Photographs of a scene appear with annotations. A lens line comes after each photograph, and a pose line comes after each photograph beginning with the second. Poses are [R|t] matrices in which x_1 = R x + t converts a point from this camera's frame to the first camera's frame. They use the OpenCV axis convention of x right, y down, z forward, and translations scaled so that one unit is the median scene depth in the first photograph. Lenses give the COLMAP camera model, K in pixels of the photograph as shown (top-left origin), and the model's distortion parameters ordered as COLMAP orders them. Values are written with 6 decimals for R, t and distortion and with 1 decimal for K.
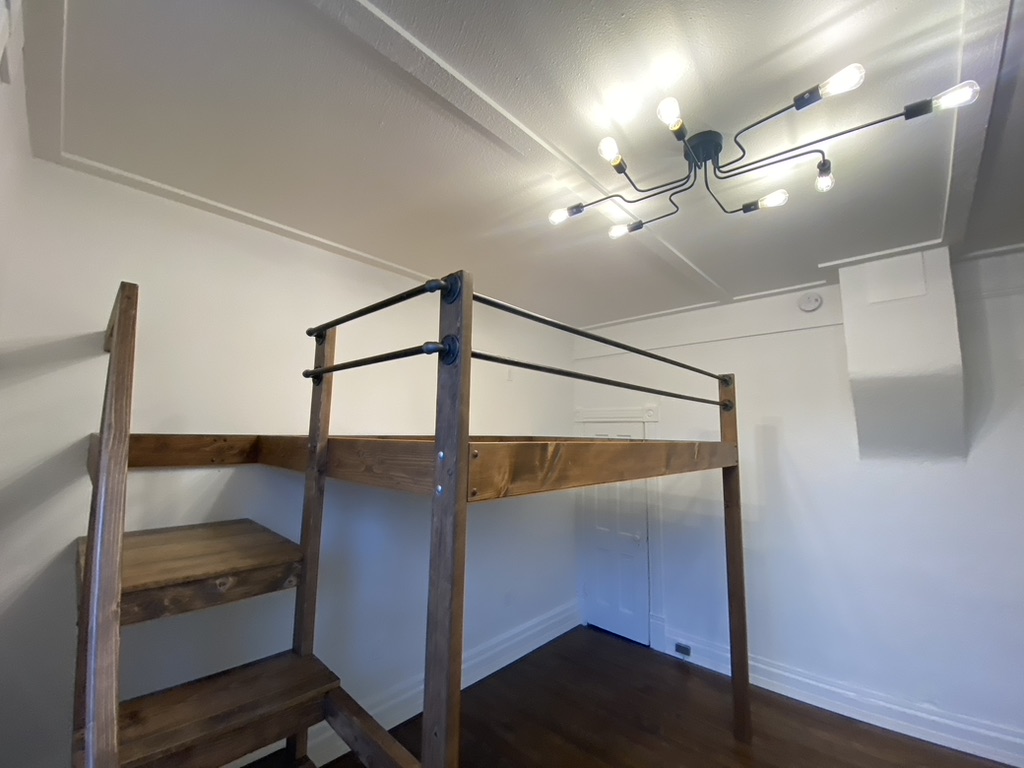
lens RADIAL K [[414.9, 0, 516.8], [0, 414.9, 379.2], [0, 0, 1]] dist [0.021564, -0.022278]
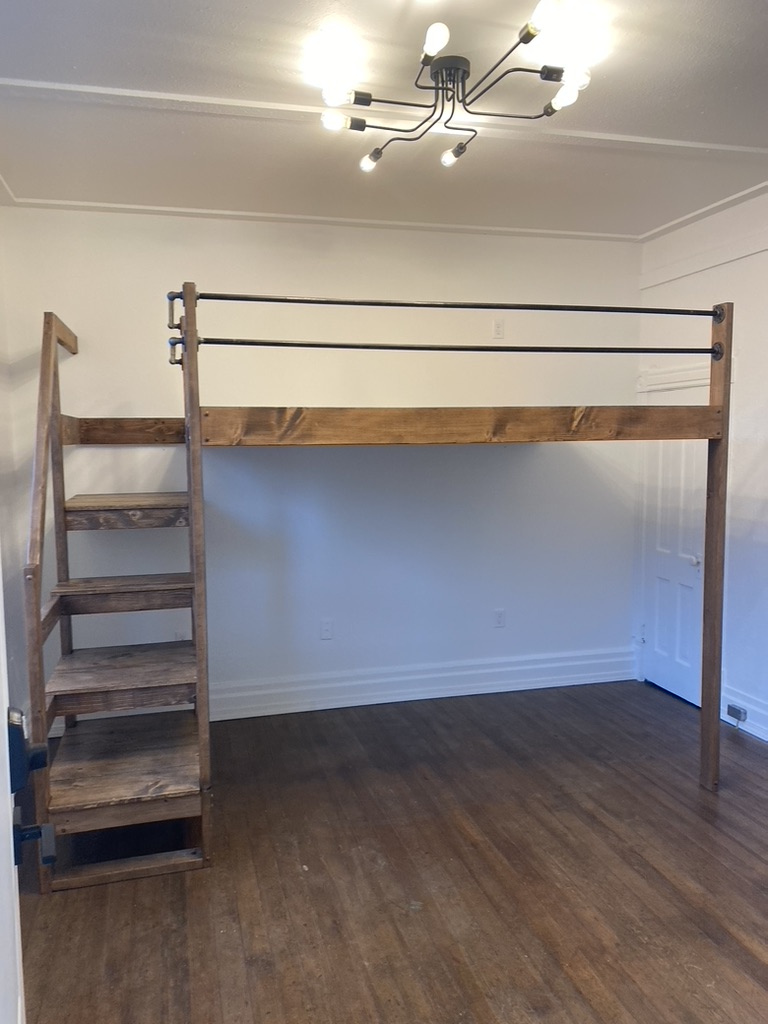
lens RADIAL K [[793.3, 0, 384.0], [0, 793.3, 512.0], [0, 0, 1]] dist [0.034451, -0.001546]
pose [[0.845909, 0.026615, -0.532663, 1.376555], [0.092896, 0.976133, 0.196300, 0.018299], [0.525174, -0.215535, 0.823248, -0.748656]]
